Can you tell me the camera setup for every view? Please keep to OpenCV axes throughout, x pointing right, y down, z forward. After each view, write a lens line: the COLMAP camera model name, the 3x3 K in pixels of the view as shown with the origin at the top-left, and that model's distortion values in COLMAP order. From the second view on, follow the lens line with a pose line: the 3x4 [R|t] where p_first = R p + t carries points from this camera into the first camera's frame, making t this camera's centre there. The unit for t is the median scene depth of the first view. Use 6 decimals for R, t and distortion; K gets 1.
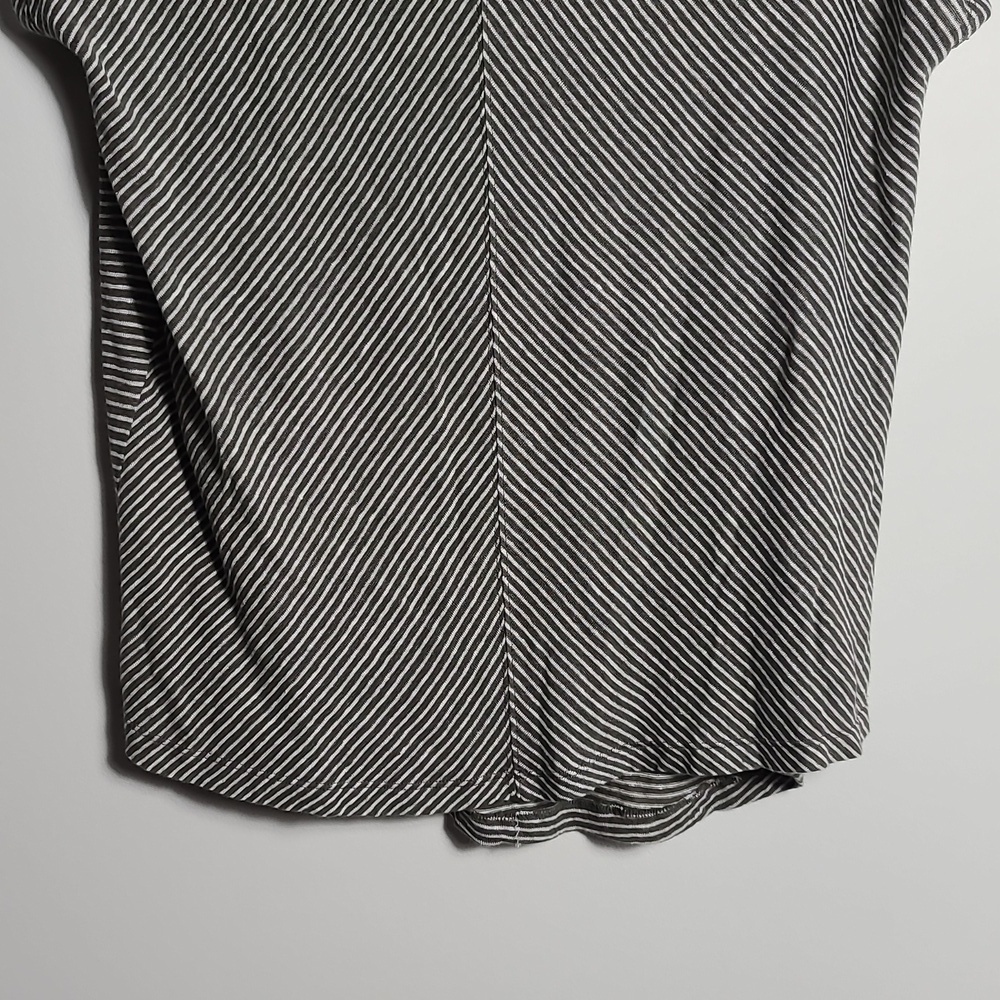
lens RADIAL K [[1593.4, 0, 499.5], [0, 1593.4, 513.5], [0, 0, 1]] dist [0.099207, -0.177182]
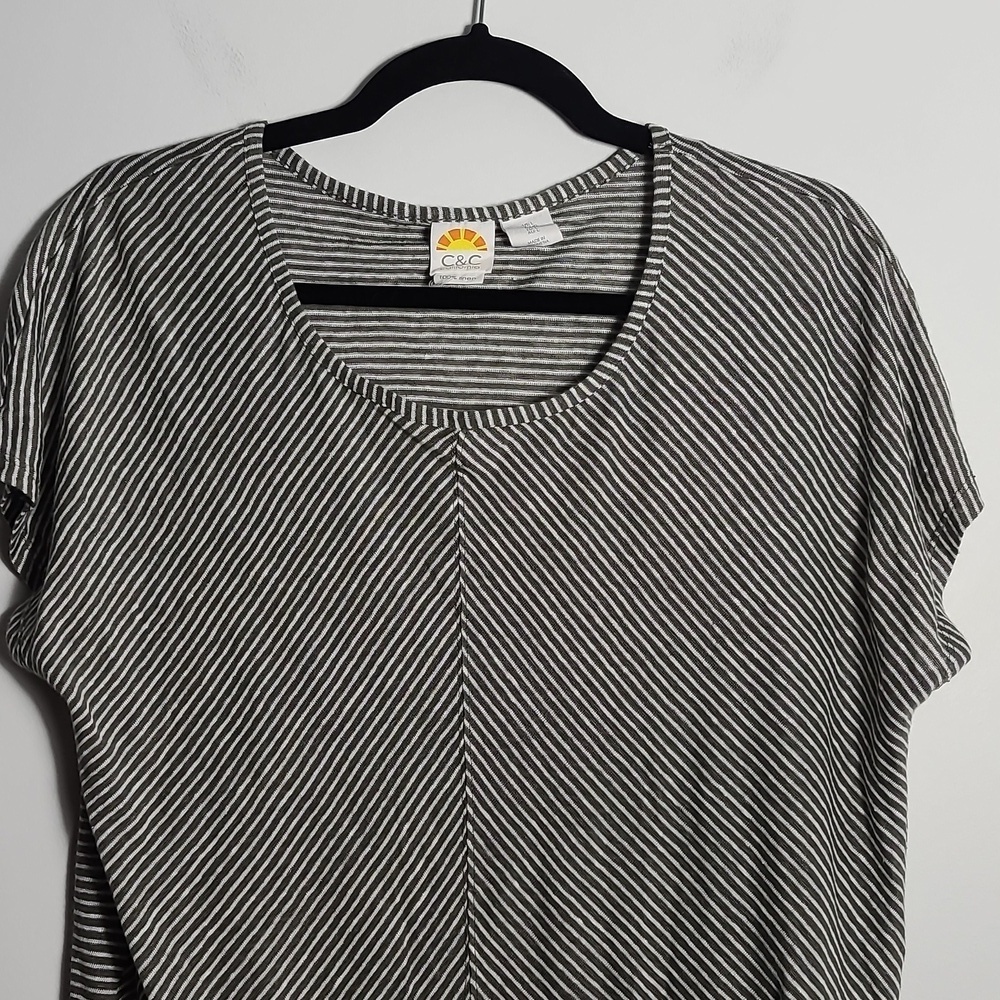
lens RADIAL K [[1593.4, 0, 499.5], [0, 1593.4, 513.5], [0, 0, 1]] dist [0.099207, -0.177182]
pose [[0.998402, 0.003238, -0.056409, 0.068547], [-0.015430, 0.976031, -0.217082, -0.173426], [0.054354, 0.217605, 0.974522, -0.002064]]
